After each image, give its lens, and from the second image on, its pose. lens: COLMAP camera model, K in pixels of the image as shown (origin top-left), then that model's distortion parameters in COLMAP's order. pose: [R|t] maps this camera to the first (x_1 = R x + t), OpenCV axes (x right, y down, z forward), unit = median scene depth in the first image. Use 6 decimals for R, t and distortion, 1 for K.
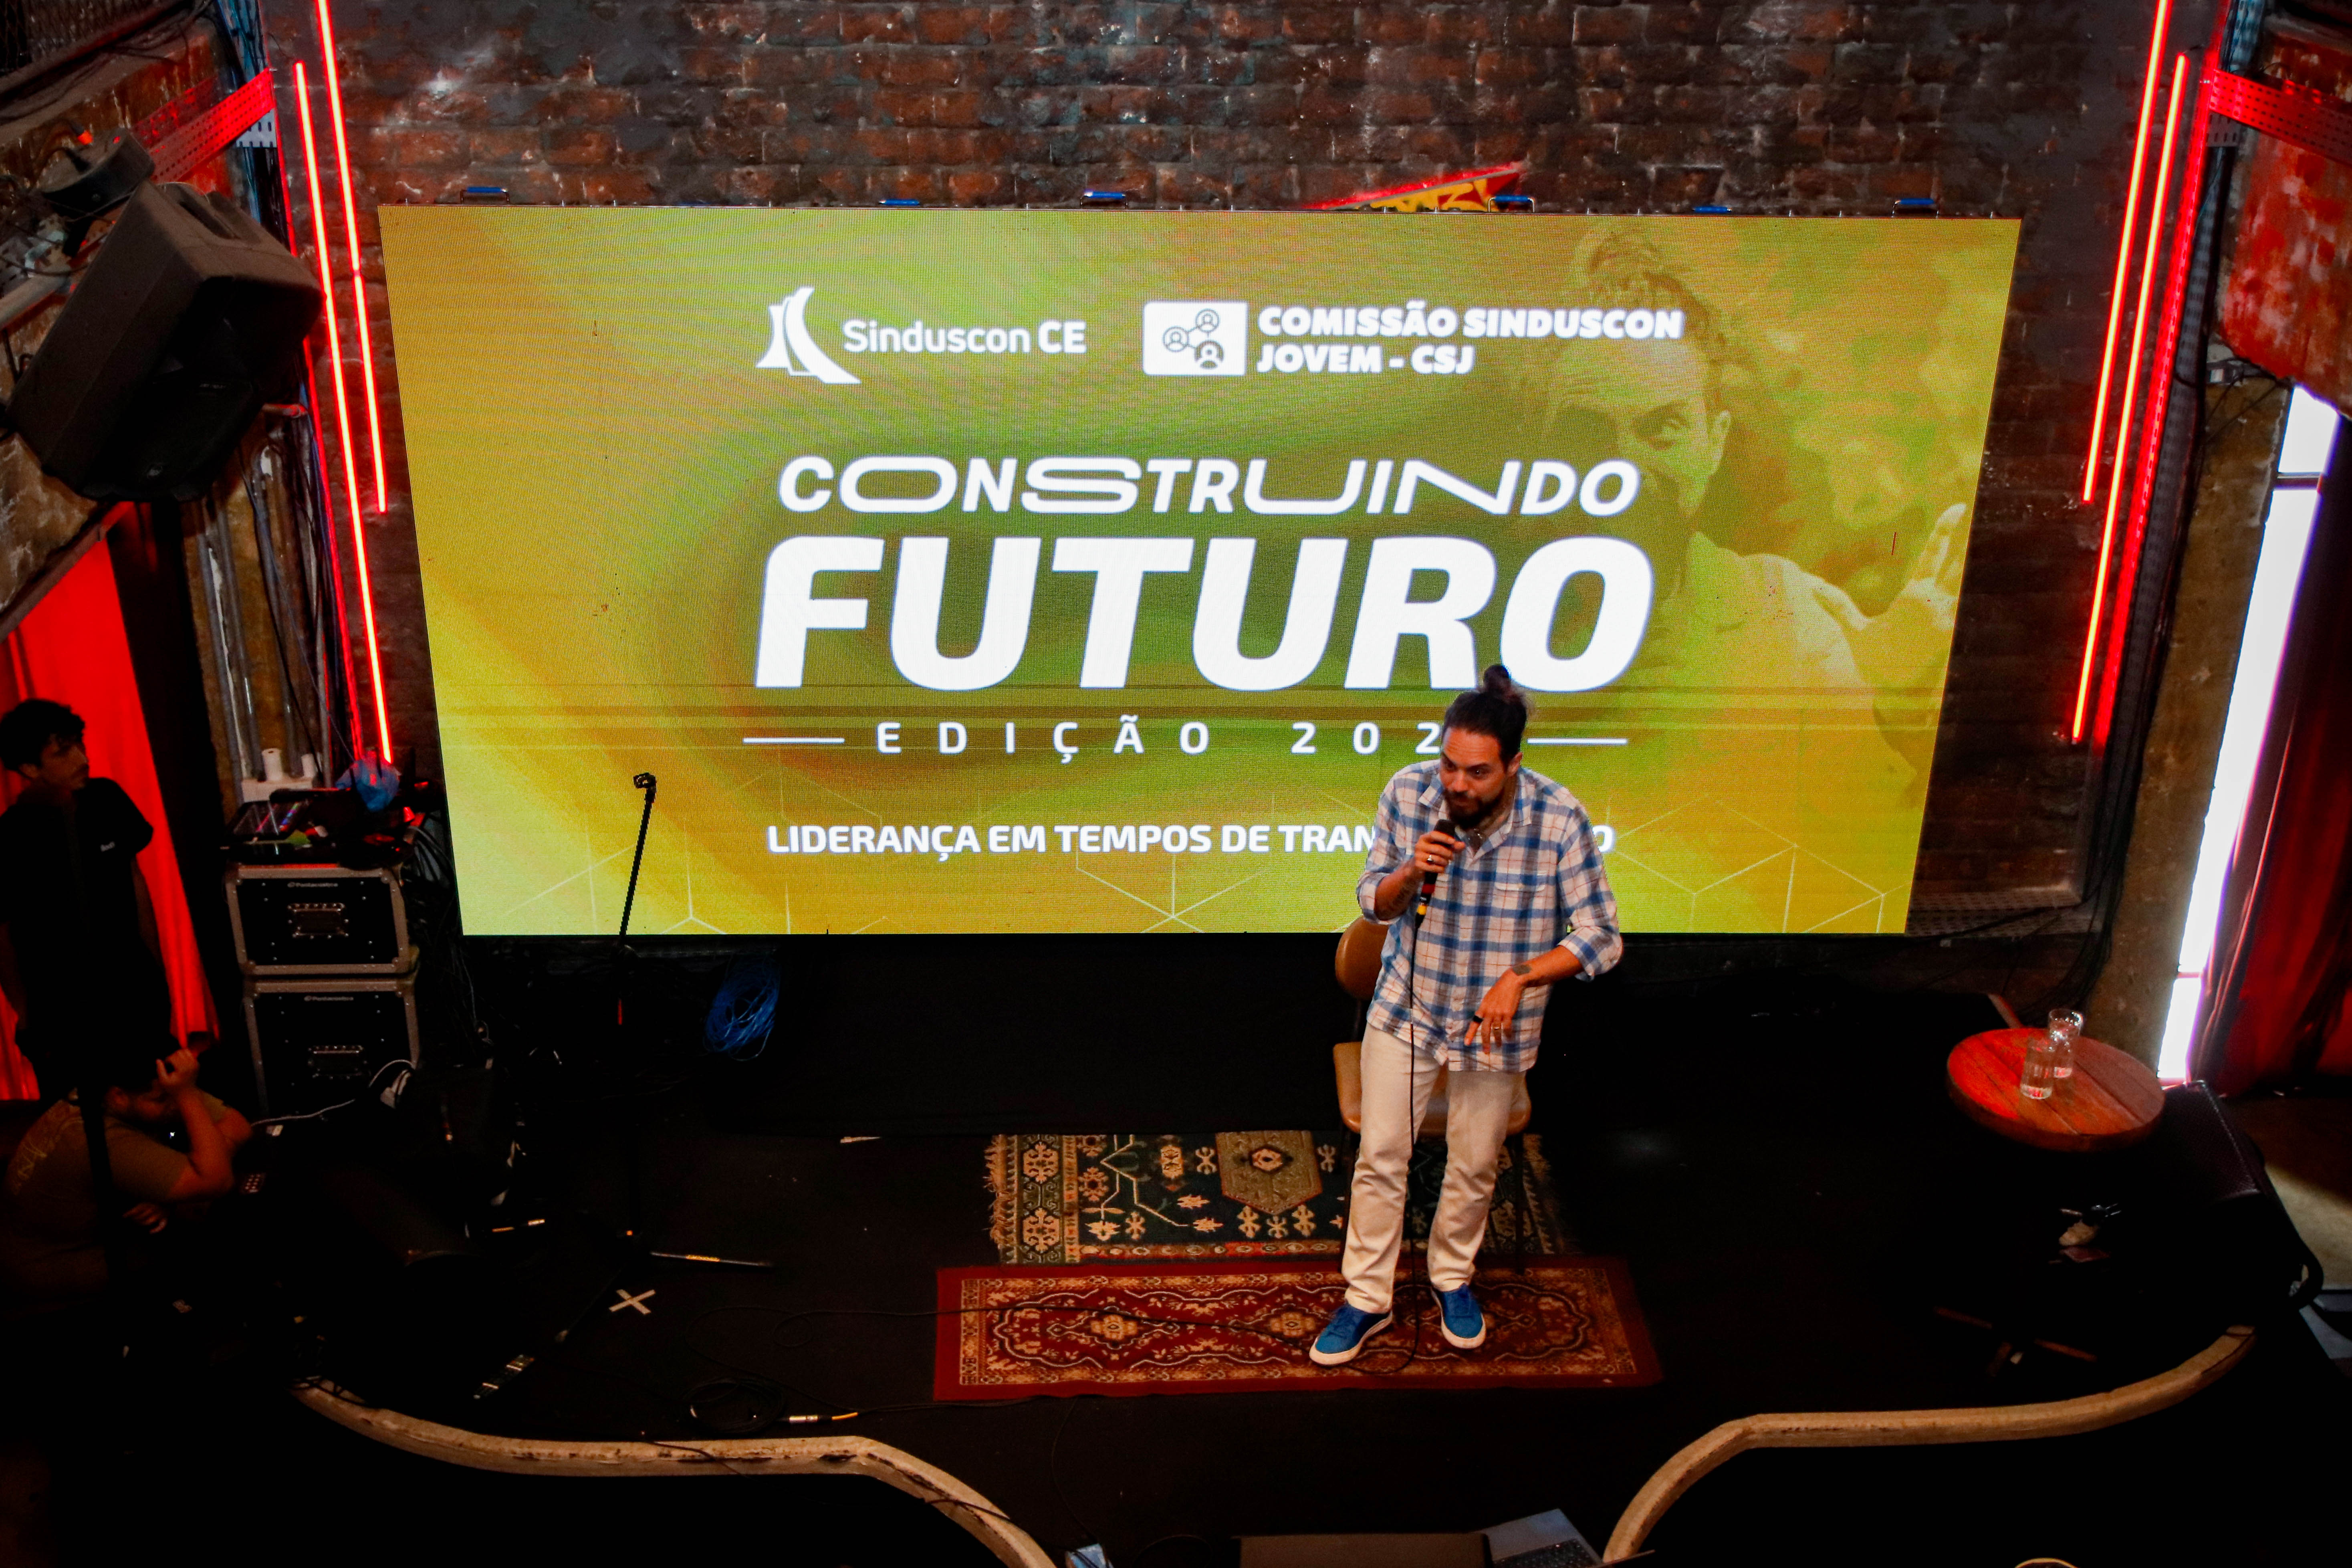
lens RADIAL K [[2696.7, 0, 1161.8], [0, 2696.7, 874.6], [0, 0, 1]] dist [-0.014914, 0.000000]
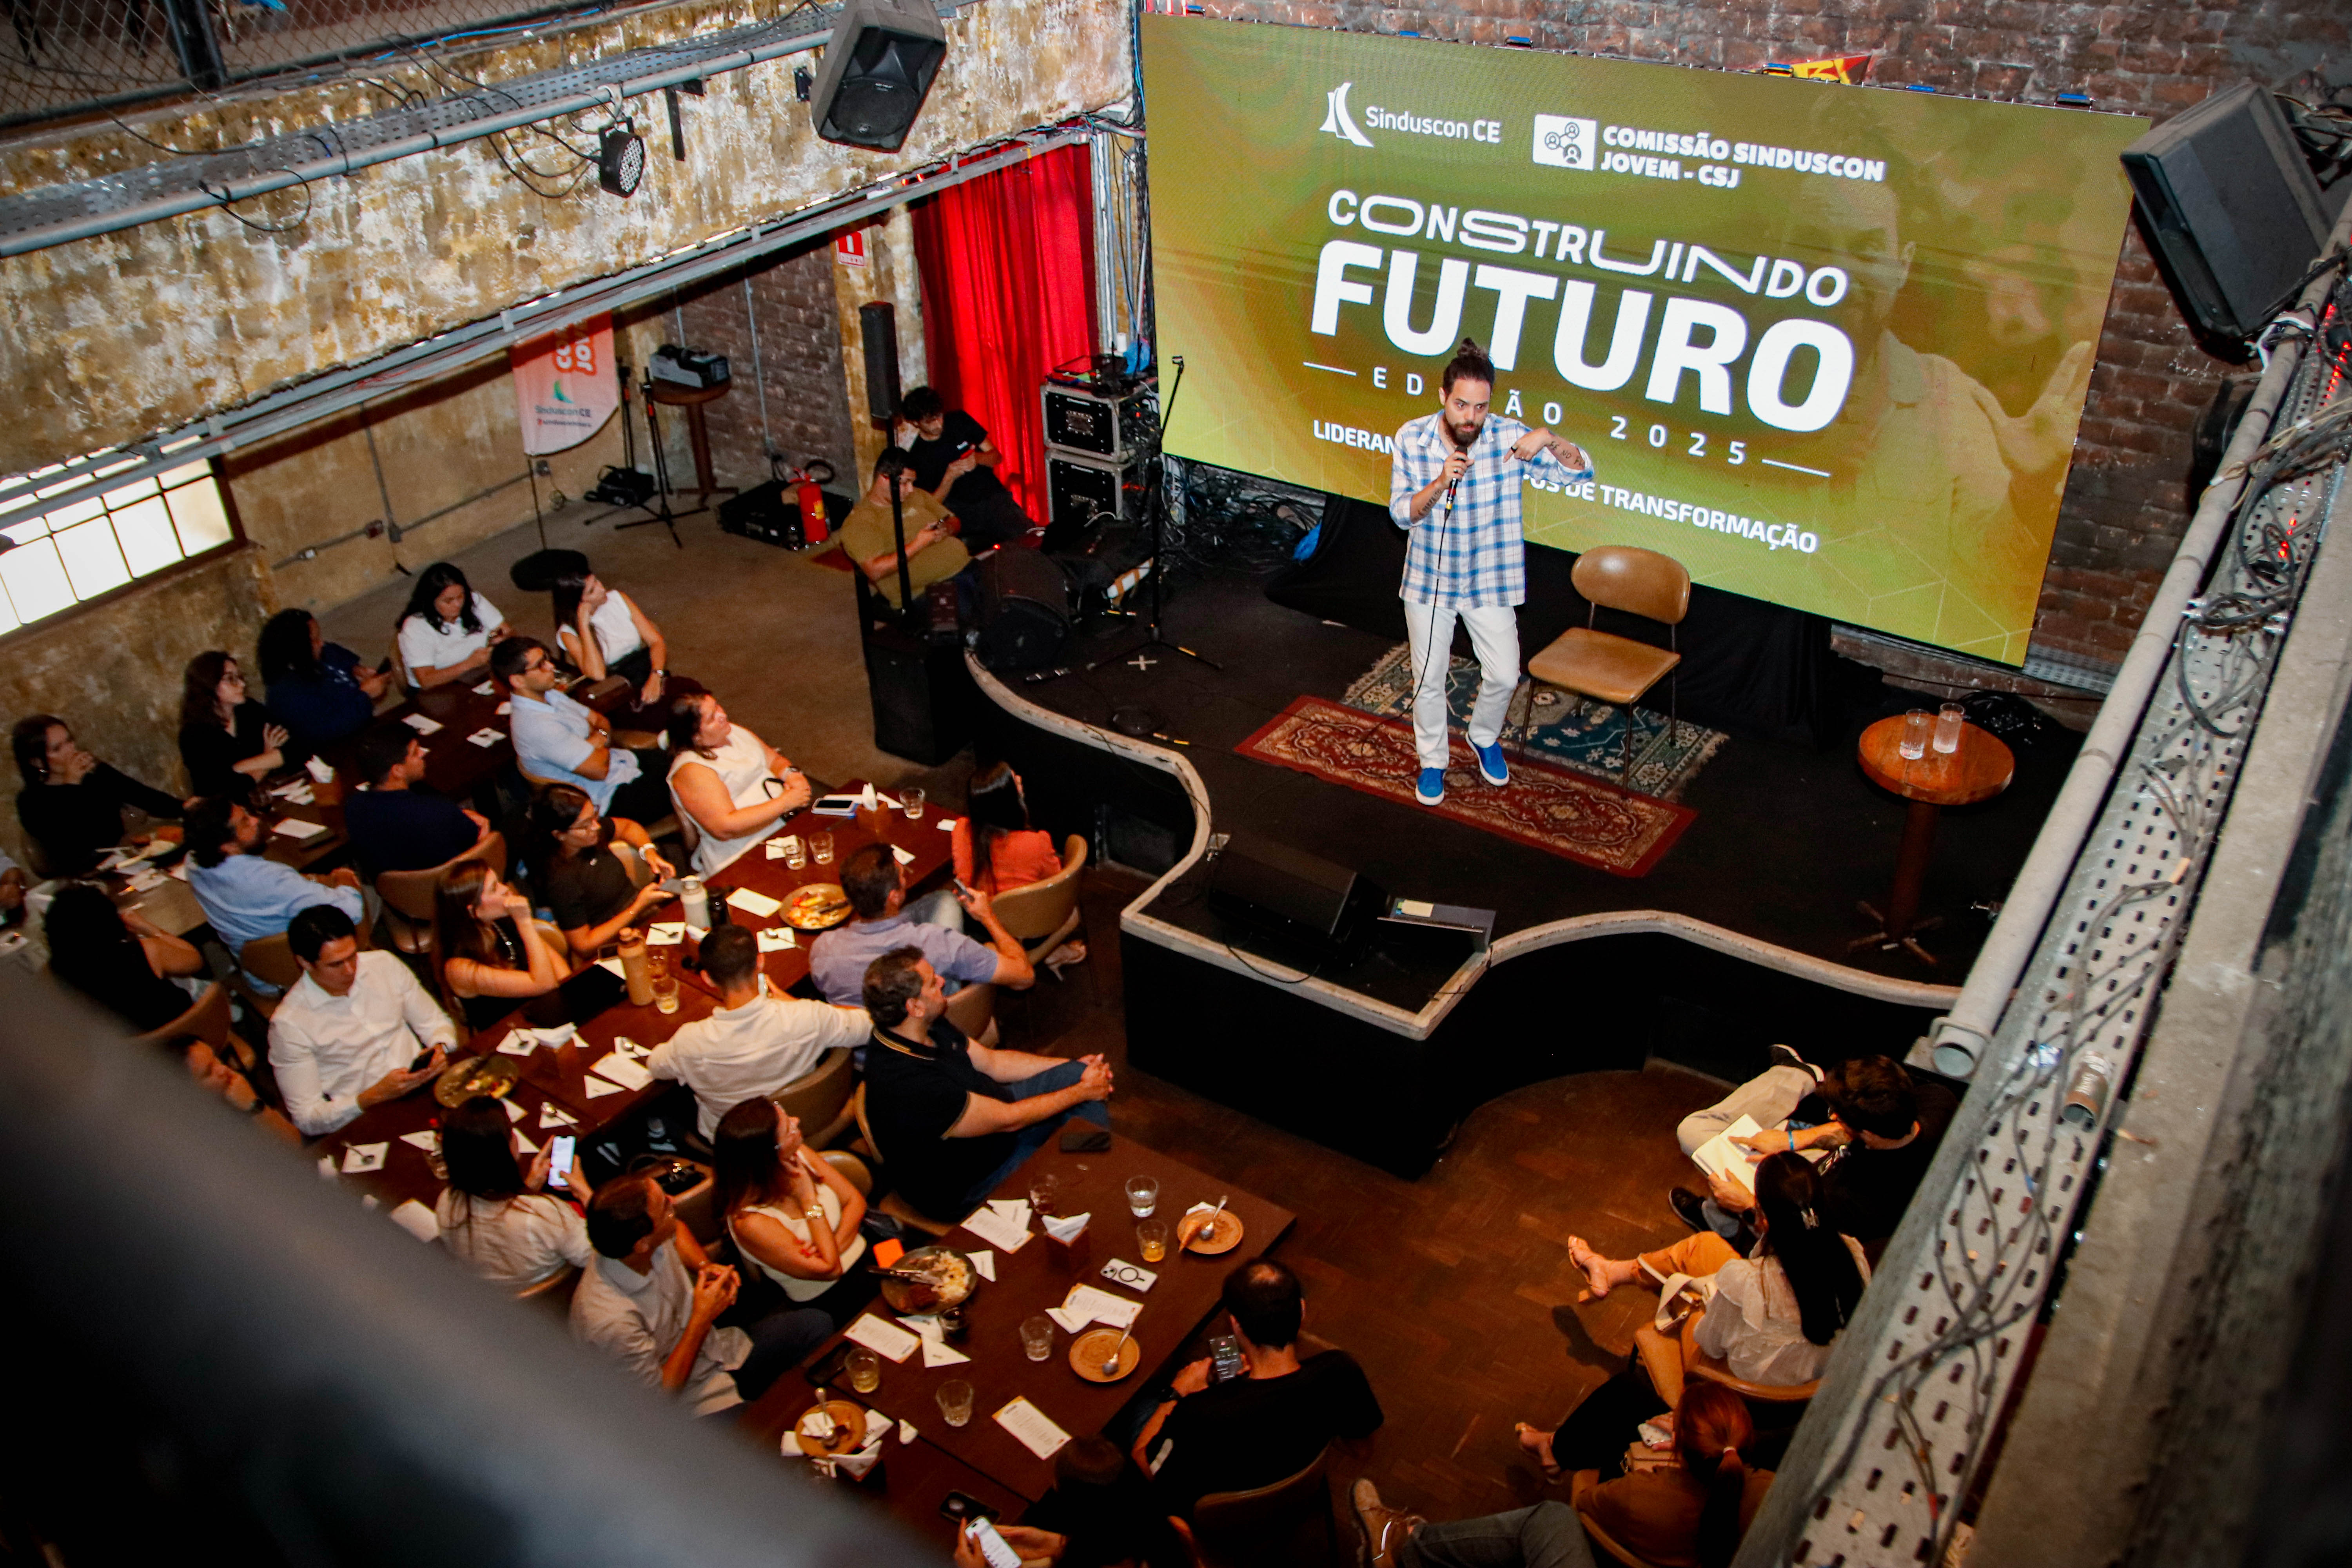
lens RADIAL K [[1875.3, 0, 1165.9], [0, 1875.3, 867.2], [0, 0, 1]] dist [-0.124695, 0.118922]
pose [[0.790789, 0.311000, -0.527193, 0.489723], [-0.224317, 0.948626, 0.223136, 0.008427], [0.569504, -0.058195, 0.819926, -0.002550]]
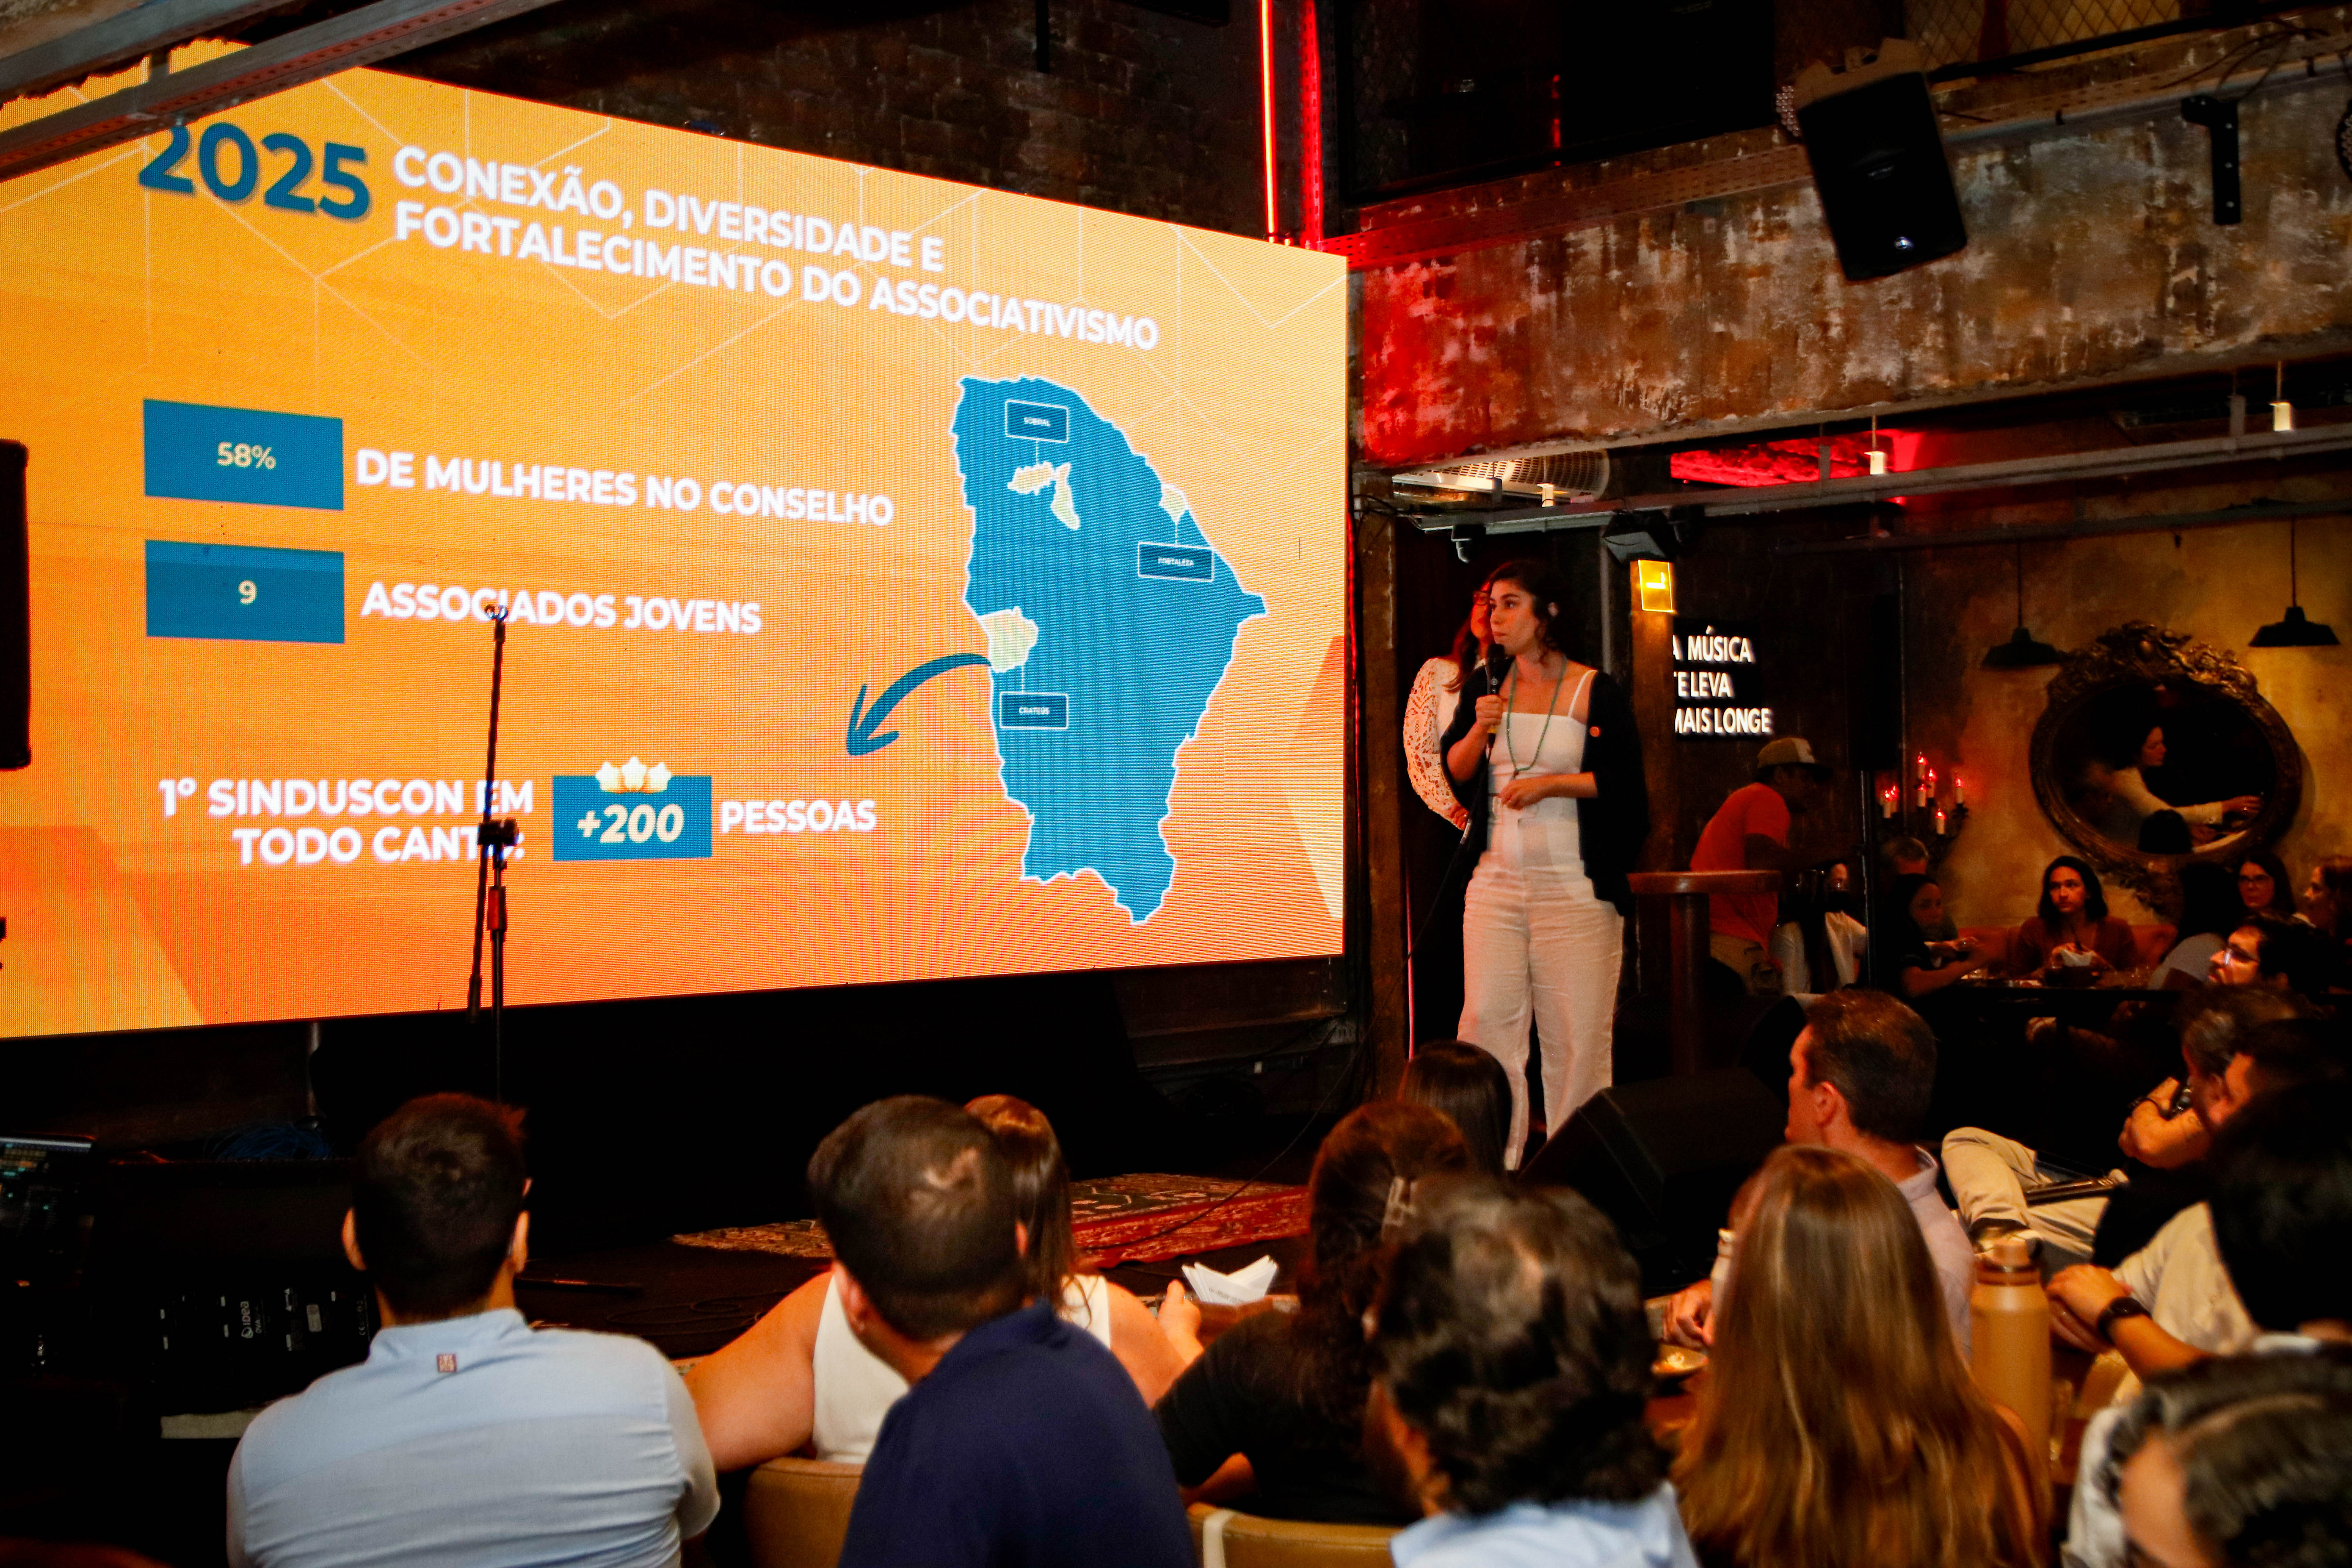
lens RADIAL K [[3059.2, 0, 1206.0], [0, 3059.2, 853.9], [0, 0, 1]] dist [0.039769, 0.000000]
pose [[0.709136, -0.032065, 0.704342, -0.635059], [0.333932, 0.895095, -0.295456, 0.342870], [-0.620980, 0.444720, 0.645452, 0.280329]]
